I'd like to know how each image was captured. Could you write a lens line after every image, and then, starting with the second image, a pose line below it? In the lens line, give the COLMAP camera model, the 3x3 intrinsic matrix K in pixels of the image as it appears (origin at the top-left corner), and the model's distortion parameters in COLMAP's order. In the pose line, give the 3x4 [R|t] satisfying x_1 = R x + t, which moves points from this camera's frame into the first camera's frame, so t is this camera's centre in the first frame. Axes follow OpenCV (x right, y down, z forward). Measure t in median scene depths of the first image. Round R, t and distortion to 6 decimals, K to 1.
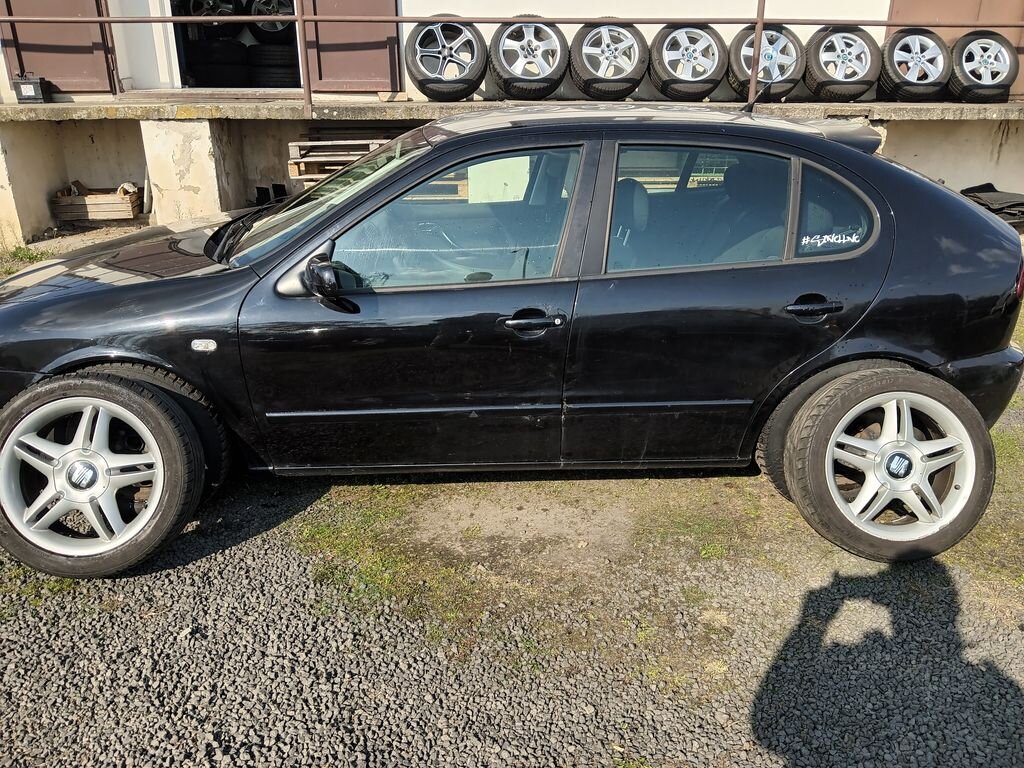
lens RADIAL K [[783.3, 0, 505.5], [0, 783.3, 380.5], [0, 0, 1]] dist [0.005744, -0.038558]
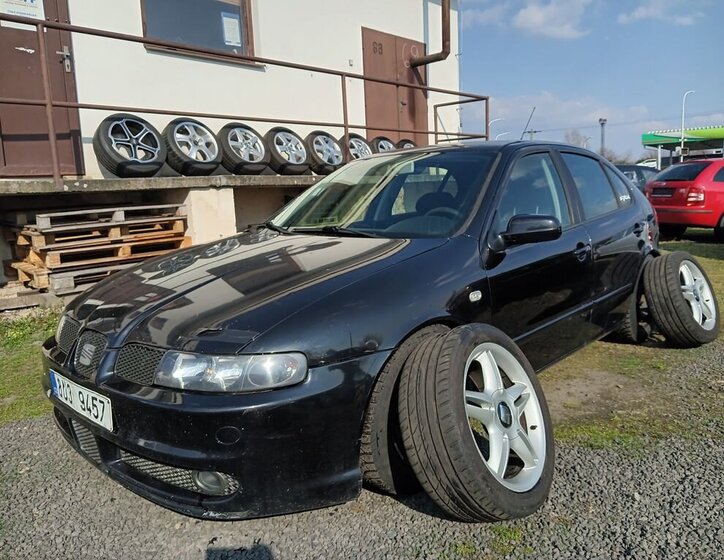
lens RADIAL K [[574.2, 0, 359.2], [0, 574.2, 280.5], [0, 0, 1]] dist [0.001095, -0.037694]
pose [[0.709986, -0.138617, 0.690438, -1.006277], [0.292162, 0.950057, -0.109694, -0.024514], [-0.640750, 0.279601, 0.715026, 0.409689]]
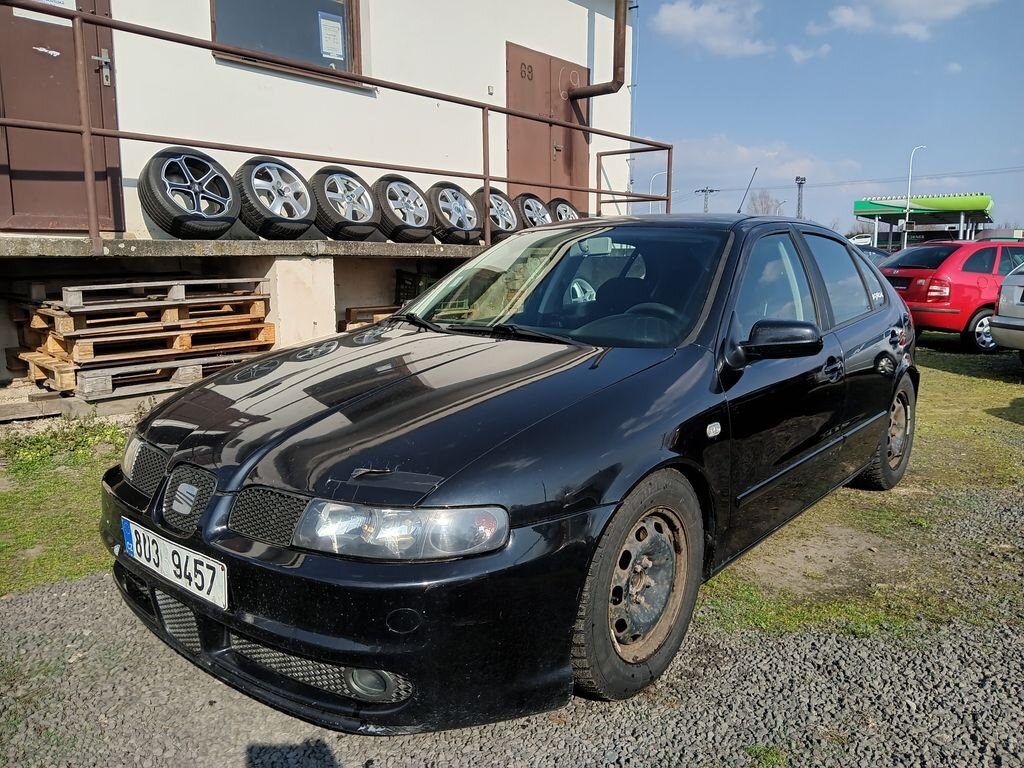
lens RADIAL K [[783.3, 0, 507.1], [0, 783.3, 384.7], [0, 0, 1]] dist [0.005744, -0.038558]
pose [[0.674976, -0.118398, 0.728278, -1.068914], [0.267579, 0.959127, -0.092067, -0.072607], [-0.687611, 0.257015, 0.679069, 0.472791]]
